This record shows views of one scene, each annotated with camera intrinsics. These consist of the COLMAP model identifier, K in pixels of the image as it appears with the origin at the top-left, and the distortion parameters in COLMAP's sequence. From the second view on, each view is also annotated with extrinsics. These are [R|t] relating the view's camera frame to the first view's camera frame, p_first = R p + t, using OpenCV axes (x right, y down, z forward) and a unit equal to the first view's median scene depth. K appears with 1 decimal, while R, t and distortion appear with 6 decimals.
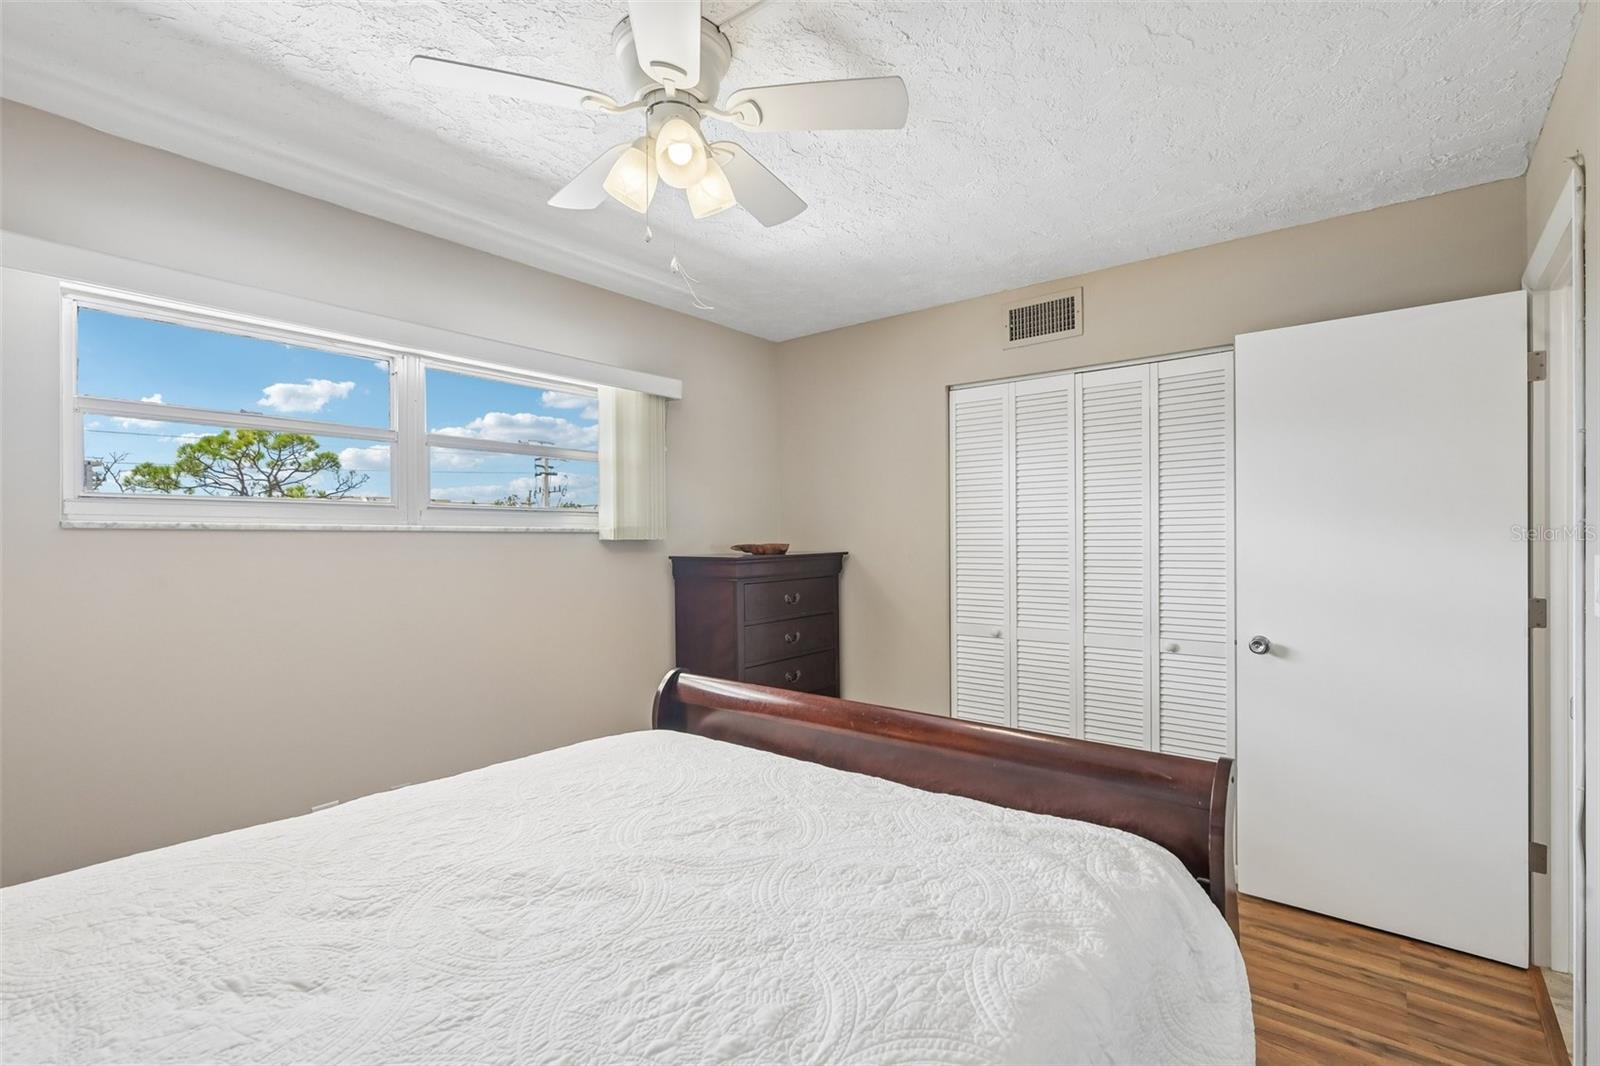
lens RADIAL K [[725.8, 0, 803.1], [0, 725.8, 543.2], [0, 0, 1]] dist [-0.001605, 0.001388]
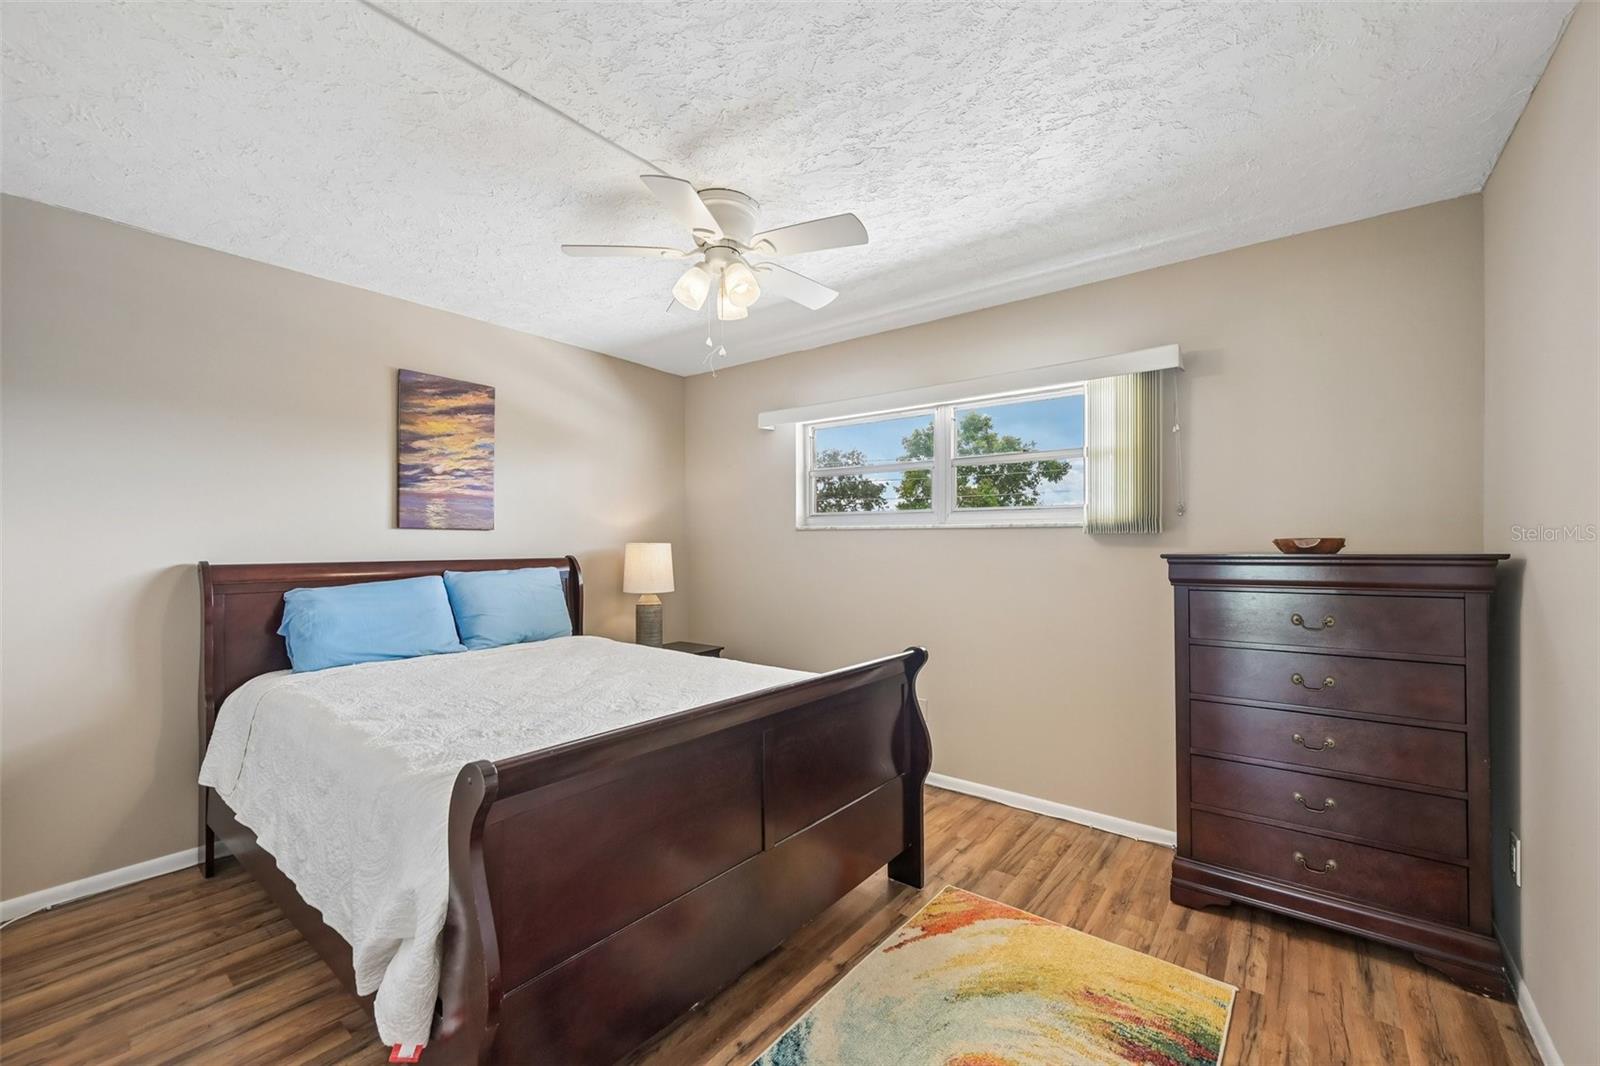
lens RADIAL K [[642.1, 0, 811.3], [0, 642.1, 533.6], [0, 0, 1]] dist [-0.001859, 0.000492]
pose [[0.034673, -0.011154, -0.999336, 0.667462], [-0.003520, 0.999930, -0.011283, 0.008121], [0.999393, 0.003909, 0.034631, 0.649904]]
